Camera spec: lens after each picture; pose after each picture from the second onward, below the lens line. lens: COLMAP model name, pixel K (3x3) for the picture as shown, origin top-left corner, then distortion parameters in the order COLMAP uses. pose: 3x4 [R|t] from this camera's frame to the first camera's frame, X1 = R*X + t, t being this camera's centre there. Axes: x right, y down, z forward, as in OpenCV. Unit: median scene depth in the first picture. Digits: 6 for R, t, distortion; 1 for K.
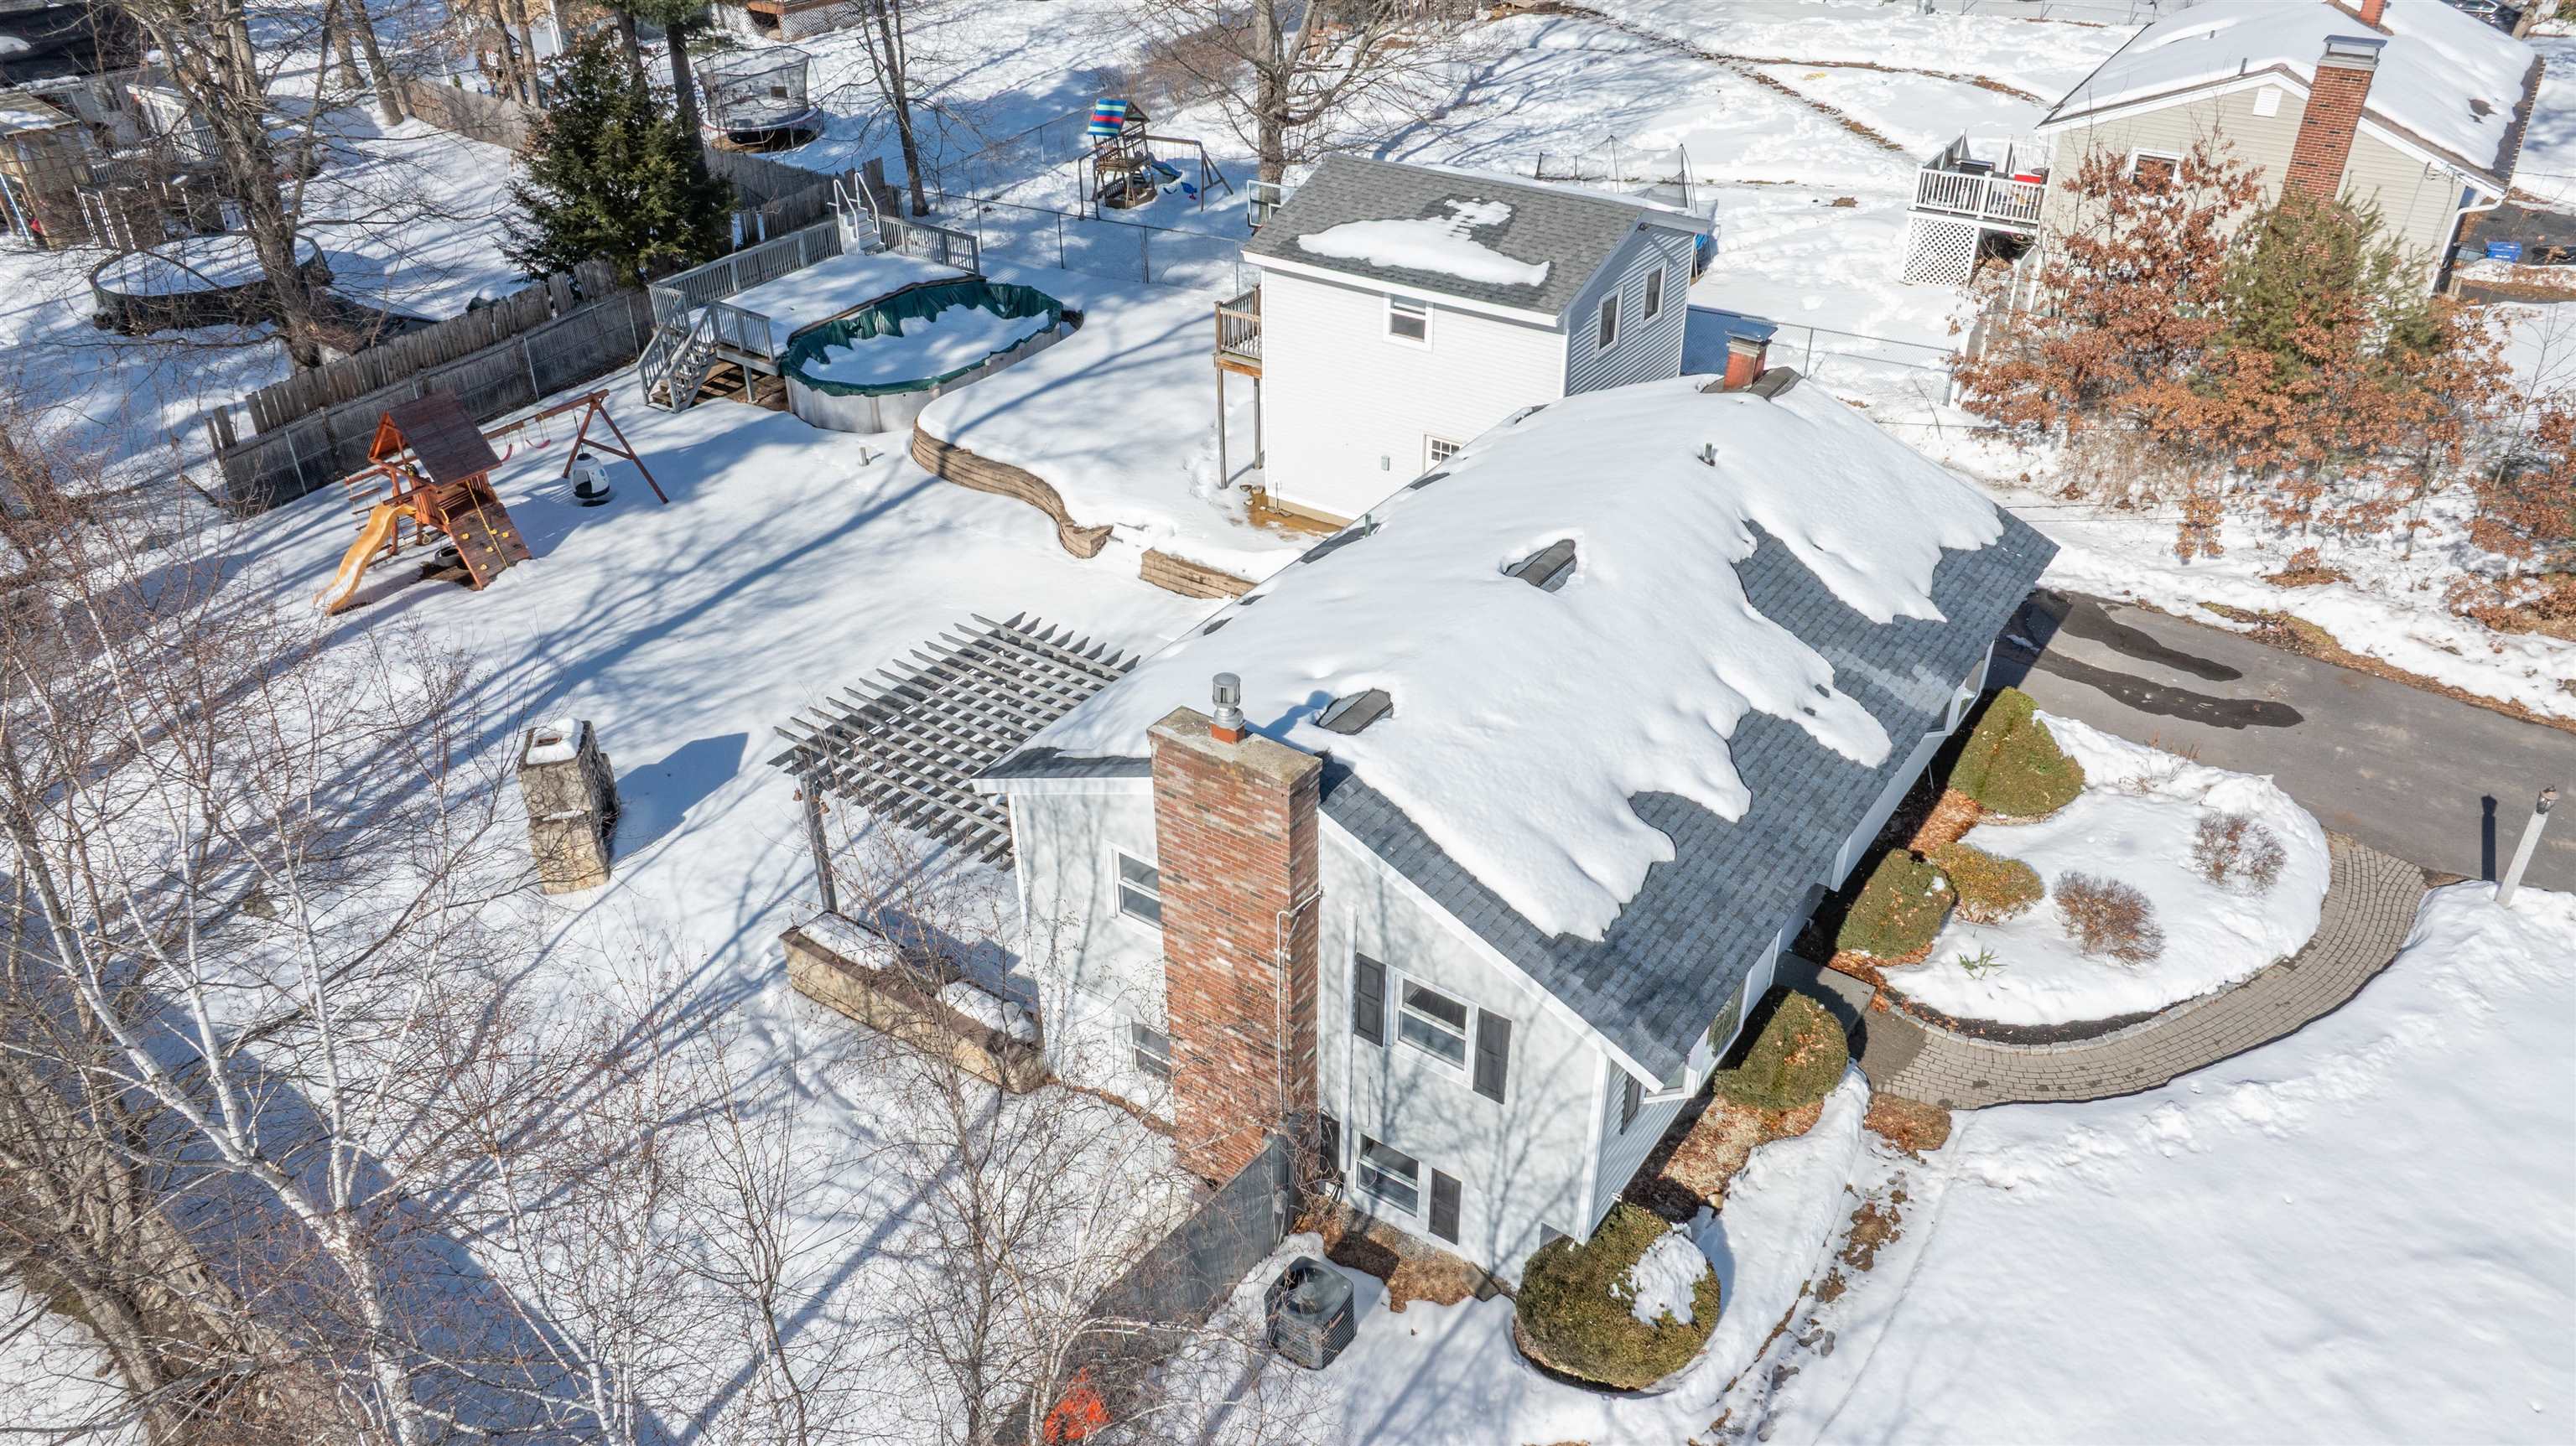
lens RADIAL K [[1820.1, 0, 1322.7], [0, 1820.1, 720.7], [0, 0, 1]] dist [-0.017126, 0.013899]
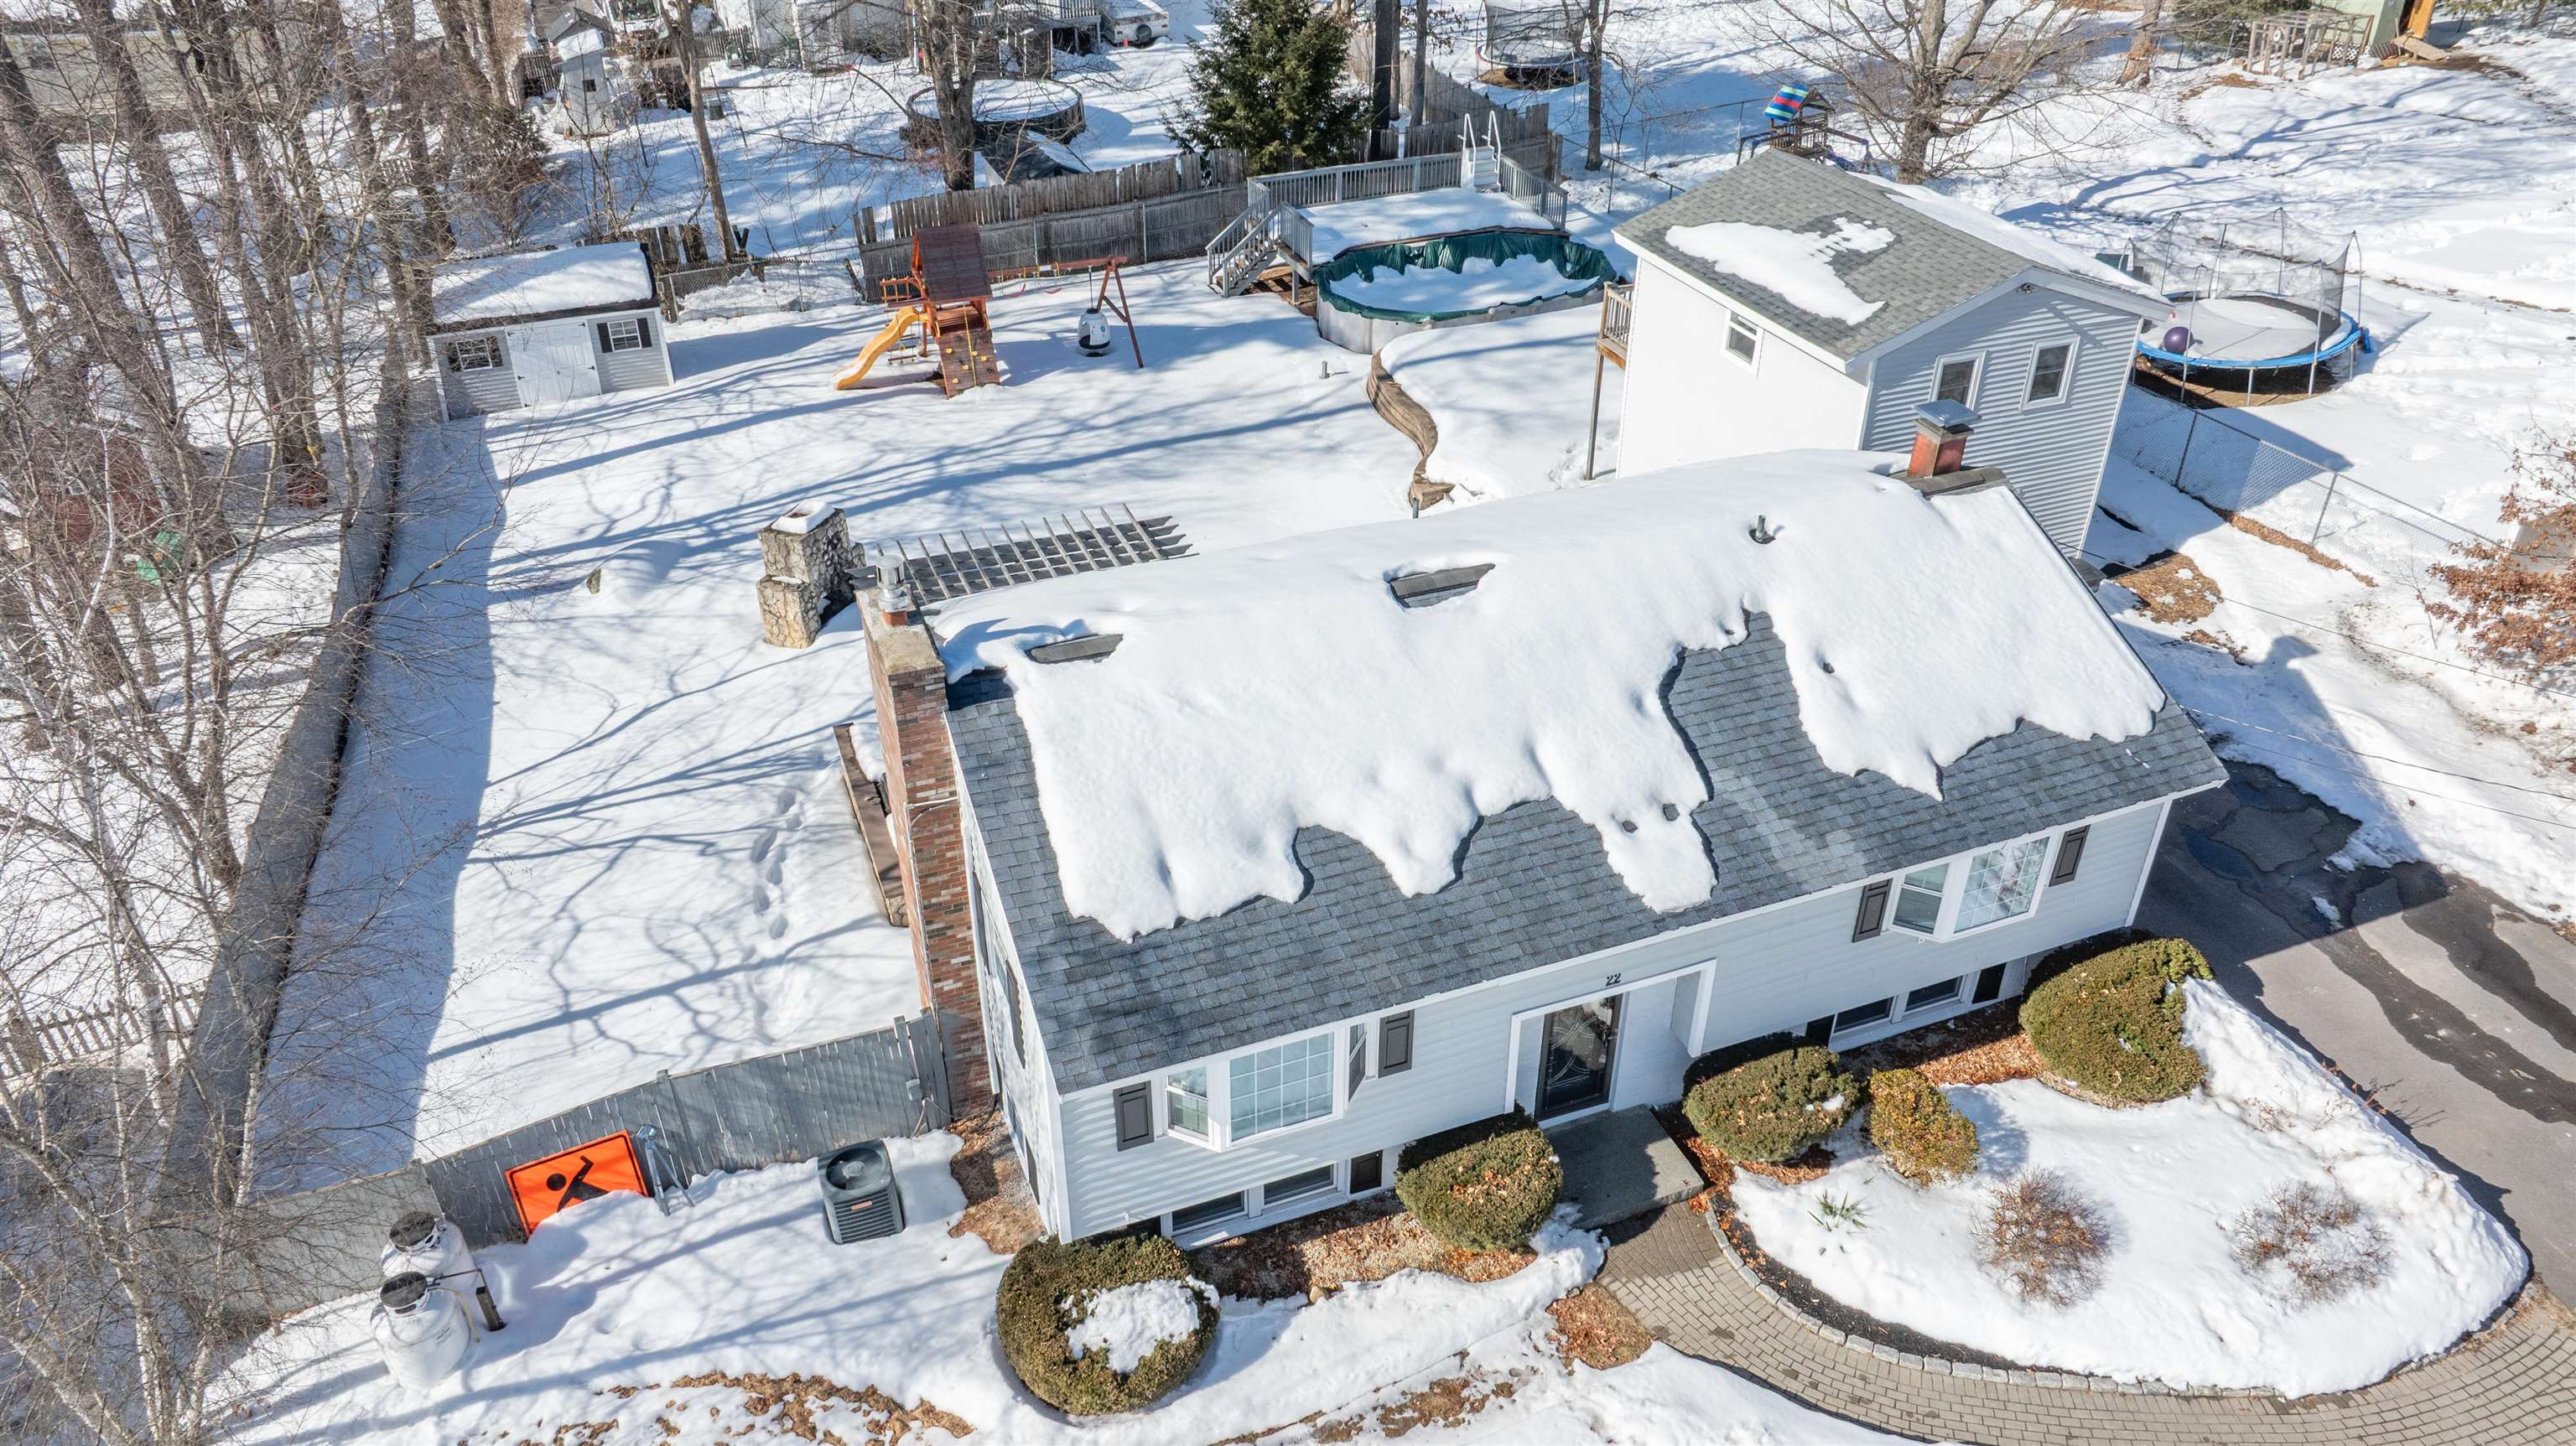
lens RADIAL K [[1820.1, 0, 1309.9], [0, 1820.1, 725.7], [0, 0, 1]] dist [-0.017126, 0.013899]
pose [[0.828863, 0.310817, -0.465165, 0.344318], [-0.304729, 0.948126, 0.090539, -0.053345], [0.469176, 0.066705, 0.880582, 0.116225]]
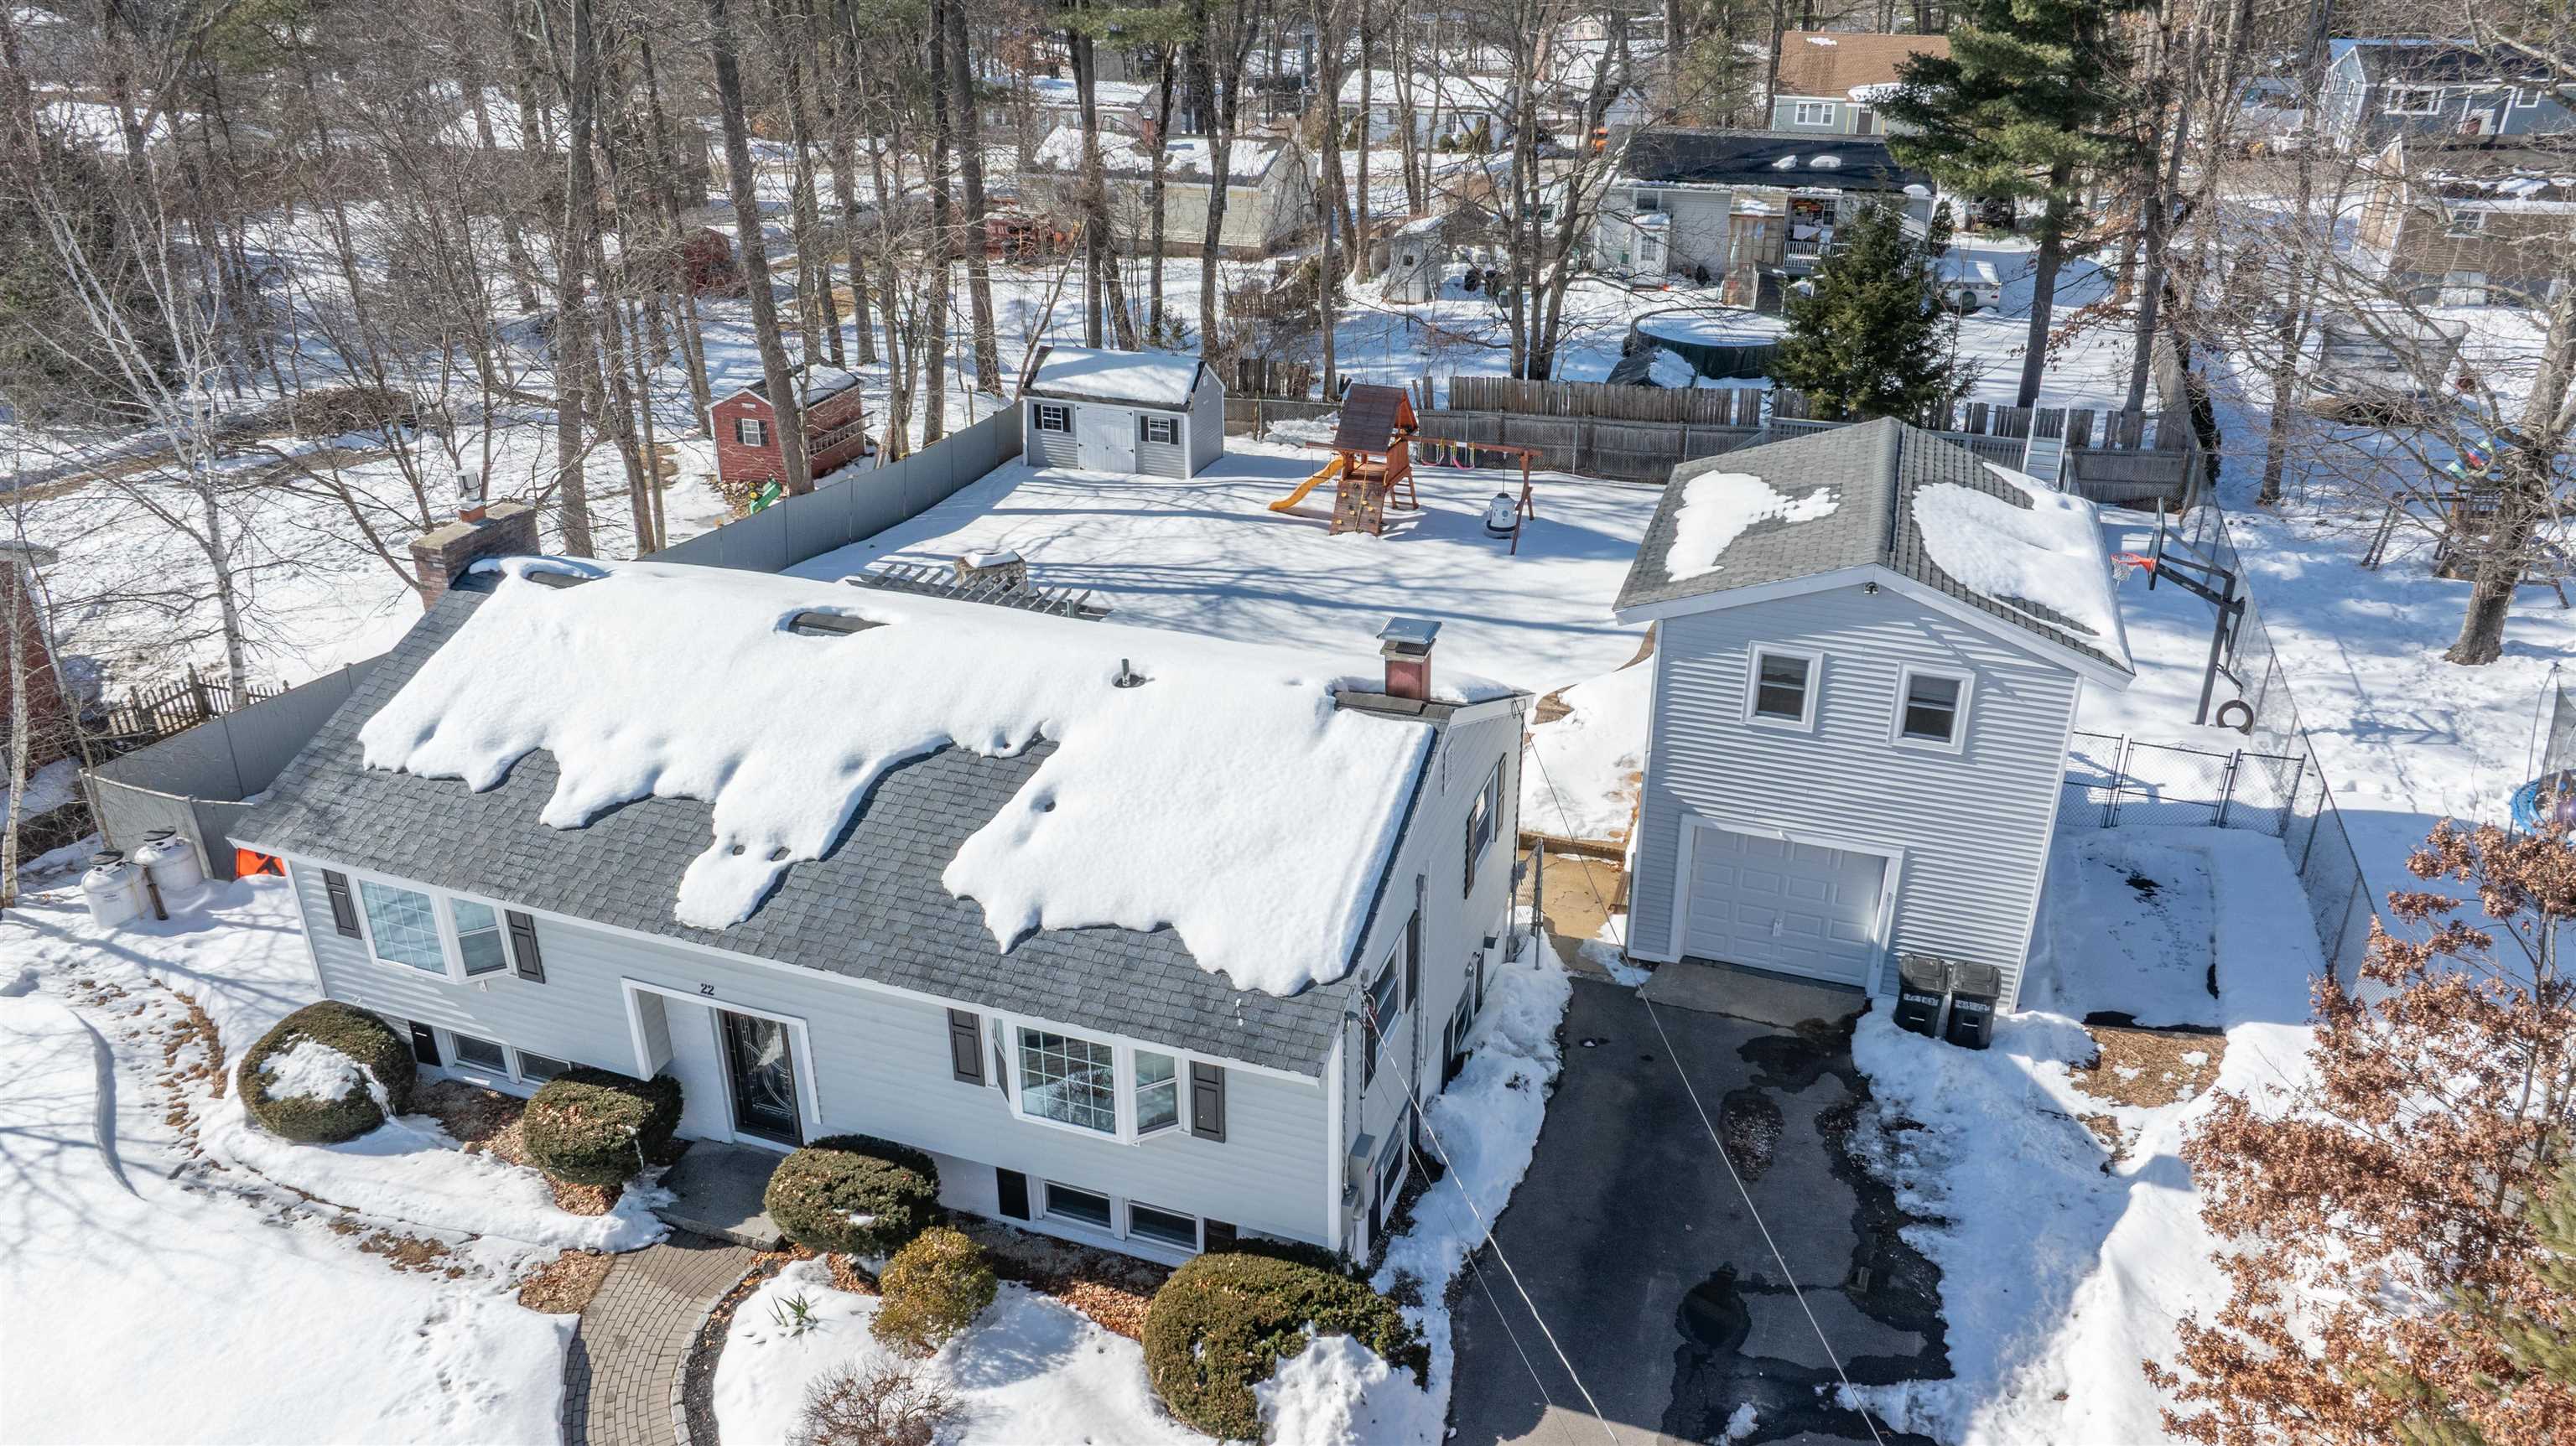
lens RADIAL K [[1820.1, 0, 1291.1], [0, 1820.1, 727.5], [0, 0, 1]] dist [-0.017126, 0.013899]
pose [[0.243615, 0.418409, -0.874977, 0.722475], [-0.518339, 0.818677, 0.247169, -0.276499], [0.819742, 0.393321, 0.416320, 0.540562]]
